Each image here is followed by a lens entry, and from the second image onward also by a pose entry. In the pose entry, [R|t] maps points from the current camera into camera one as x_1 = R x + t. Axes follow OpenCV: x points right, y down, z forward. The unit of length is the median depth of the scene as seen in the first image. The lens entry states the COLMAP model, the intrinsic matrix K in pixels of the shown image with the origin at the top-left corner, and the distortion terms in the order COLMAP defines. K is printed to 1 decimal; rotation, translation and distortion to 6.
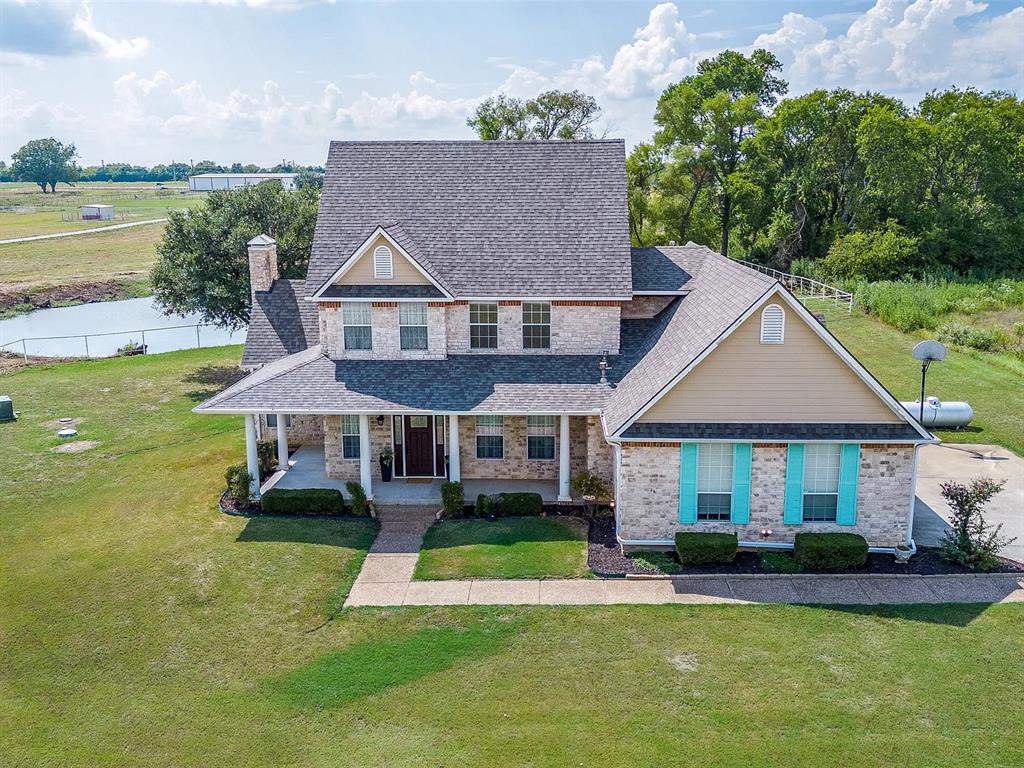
lens RADIAL K [[740.8, 0, 512.0], [0, 740.8, 383.4], [0, 0, 1]] dist [0.093324, -0.137019]
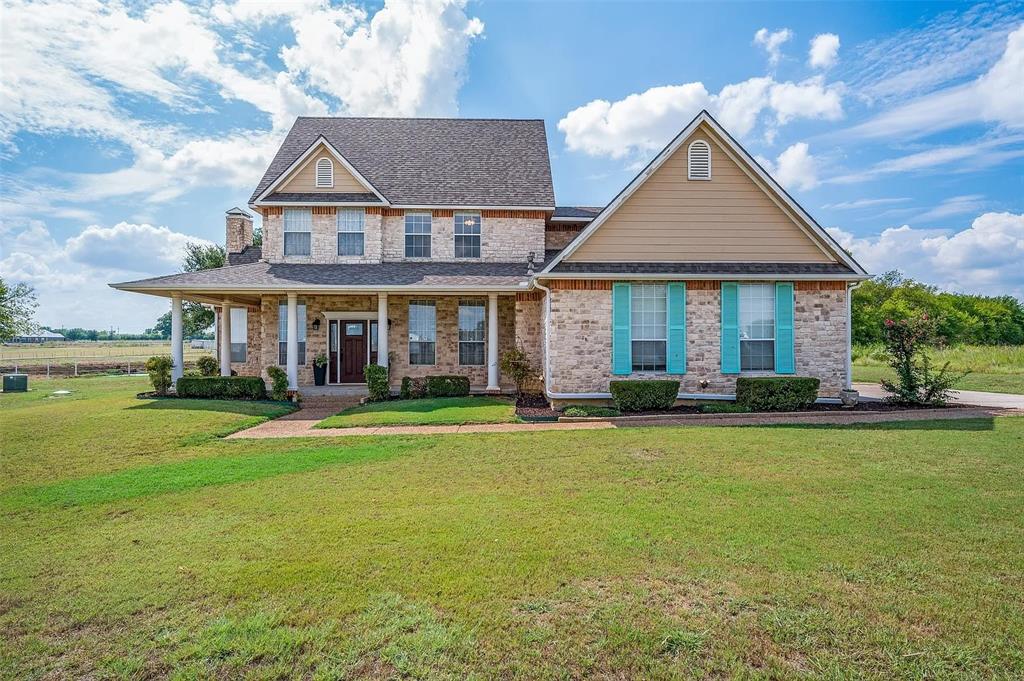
lens RADIAL K [[511.6, 0, 499.5], [0, 511.6, 340.5], [0, 0, 1]] dist [-0.000525, -0.000066]
pose [[0.997971, 0.008102, 0.063159, 0.035944], [0.003559, 0.983224, -0.182365, 0.221357], [-0.063577, 0.182220, 0.981200, 0.318939]]
